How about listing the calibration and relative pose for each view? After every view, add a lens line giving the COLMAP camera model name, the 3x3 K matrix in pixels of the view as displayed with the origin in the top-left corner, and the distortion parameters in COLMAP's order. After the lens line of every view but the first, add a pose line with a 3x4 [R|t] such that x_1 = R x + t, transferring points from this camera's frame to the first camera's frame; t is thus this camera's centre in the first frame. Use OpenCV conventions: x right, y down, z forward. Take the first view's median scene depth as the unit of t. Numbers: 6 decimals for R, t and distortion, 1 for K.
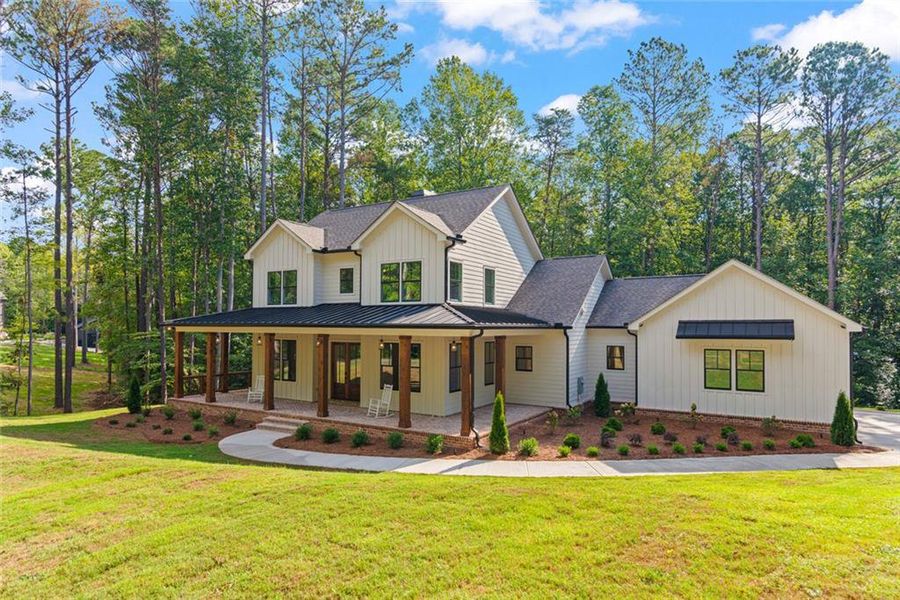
lens RADIAL K [[519.9, 0, 437.4], [0, 519.9, 320.6], [0, 0, 1]] dist [0.031722, 0.002142]
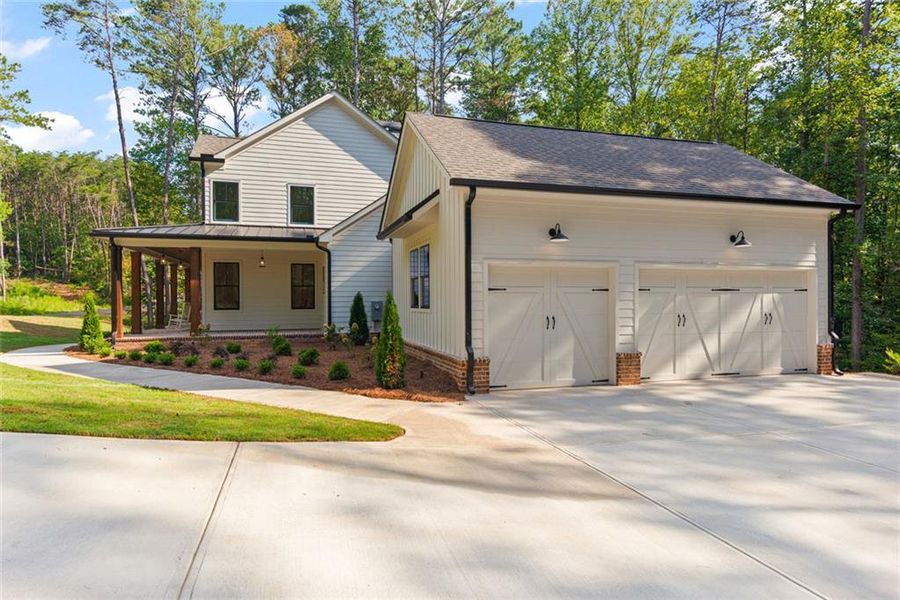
lens RADIAL K [[532.4, 0, 438.5], [0, 532.4, 290.9], [0, 0, 1]] dist [0.011281, 0.001194]
pose [[0.750334, -0.019354, -0.660776, 0.967958], [0.016686, 0.999807, -0.010337, 0.109132], [0.660848, -0.003269, 0.750512, 0.458156]]
